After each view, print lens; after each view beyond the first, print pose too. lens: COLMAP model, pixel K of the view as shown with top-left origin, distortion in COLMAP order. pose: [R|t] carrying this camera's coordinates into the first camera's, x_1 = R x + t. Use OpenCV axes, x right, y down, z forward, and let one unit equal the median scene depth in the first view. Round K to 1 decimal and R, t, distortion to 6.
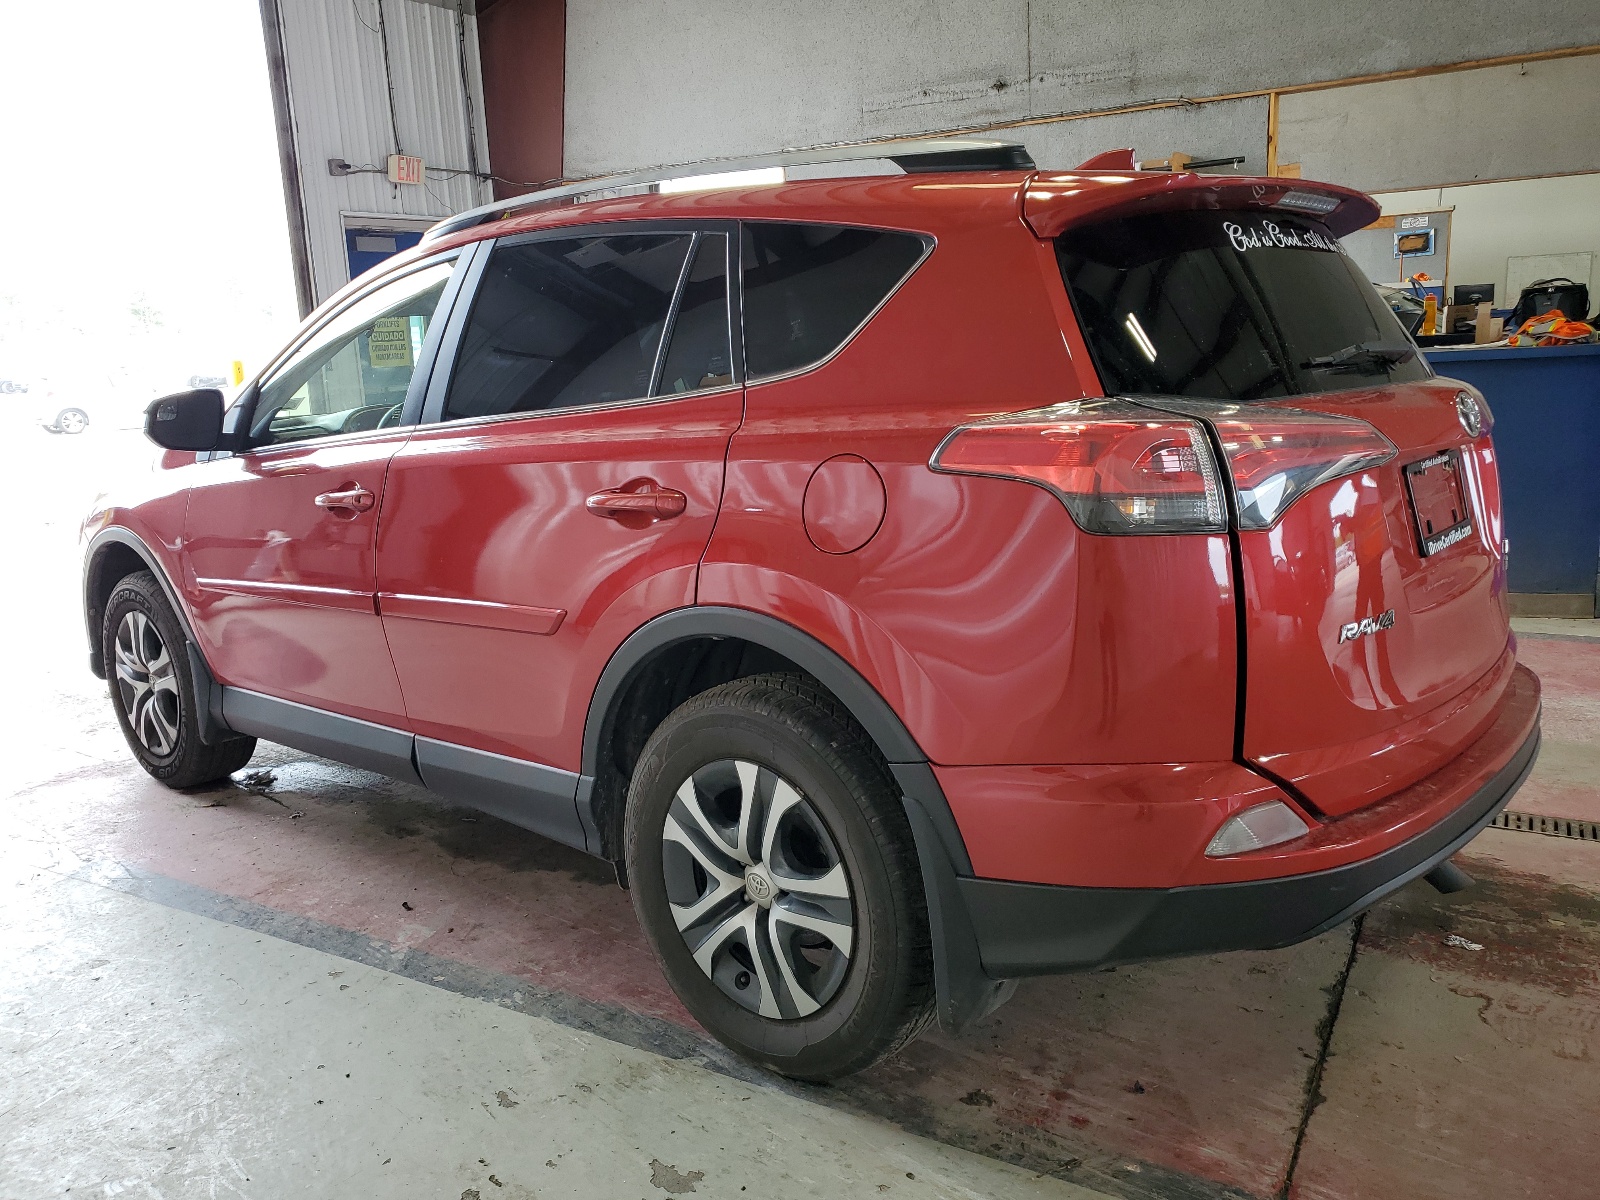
lens RADIAL K [[1219.6, 0, 785.7], [0, 1219.6, 595.1], [0, 0, 1]] dist [0.012192, 0.010396]
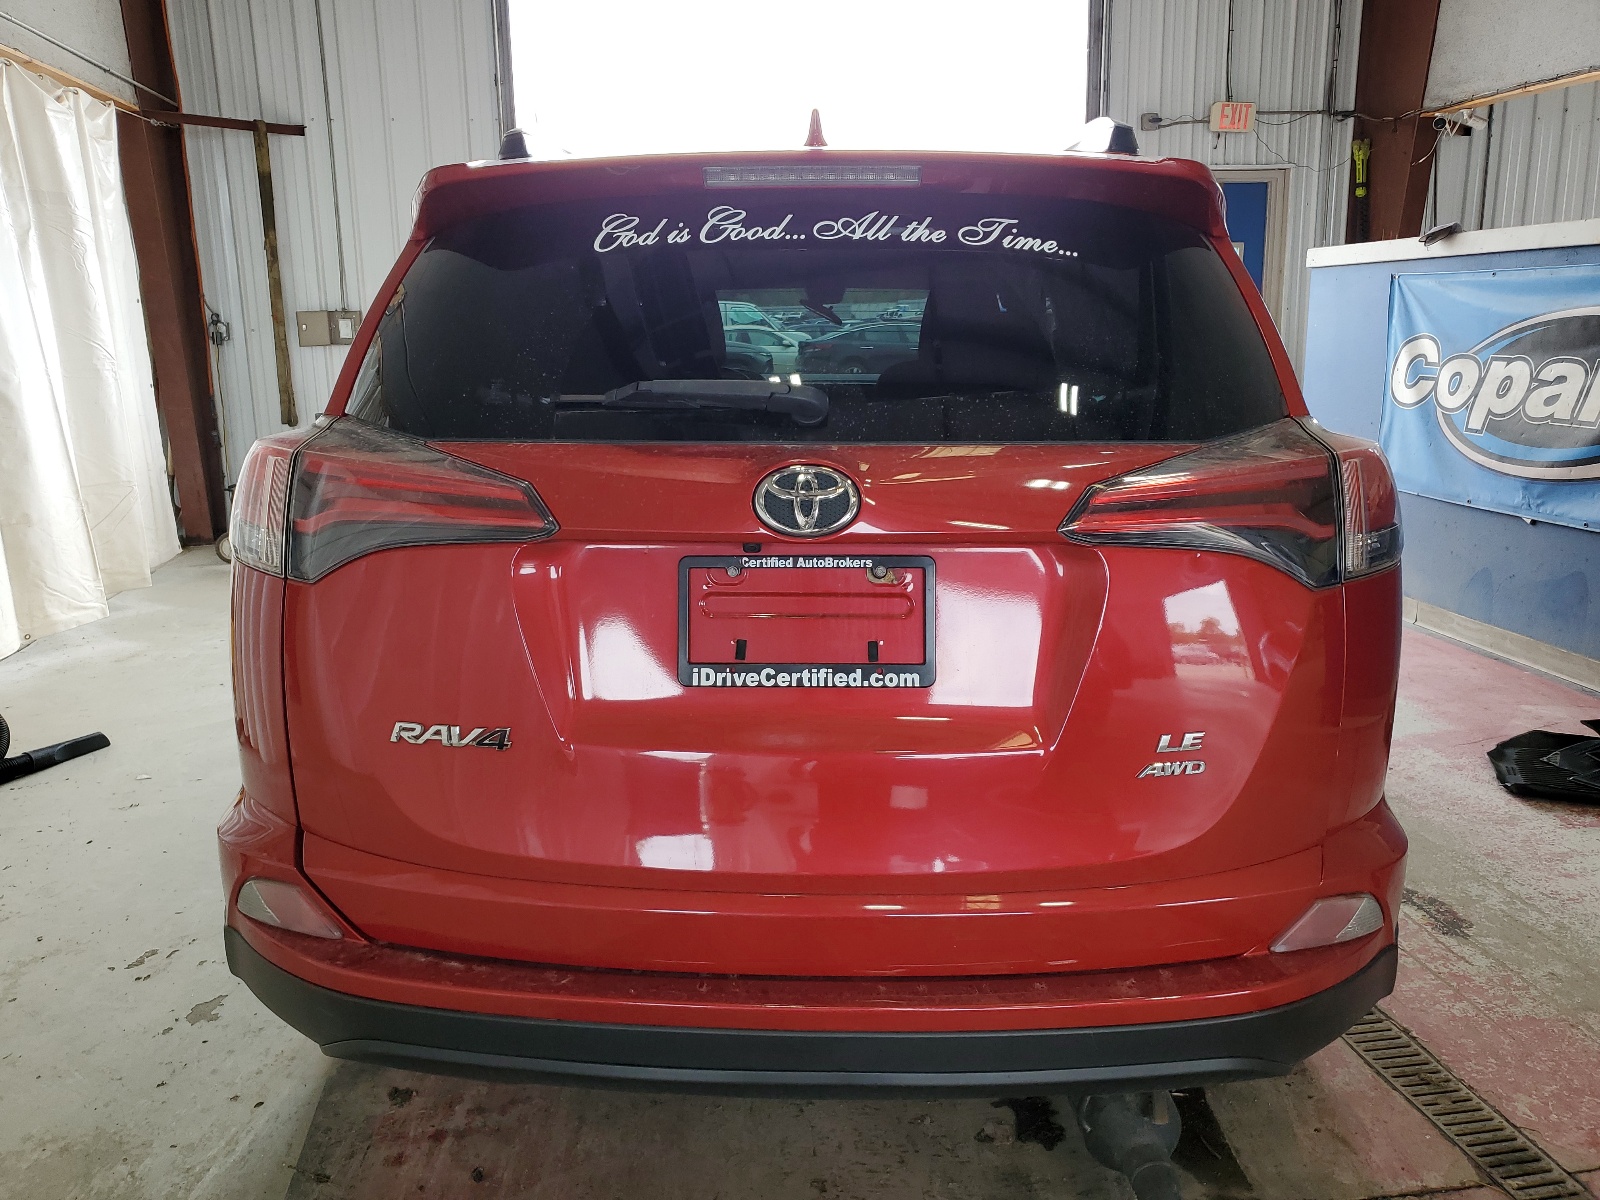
lens RADIAL K [[1219.6, 0, 800.9], [0, 1219.6, 608.7], [0, 0, 1]] dist [0.012192, 0.010396]
pose [[0.643746, 0.214839, -0.734463, 0.863874], [-0.175746, 0.975634, 0.131345, -0.143971], [0.744785, 0.044526, 0.665818, 0.468108]]
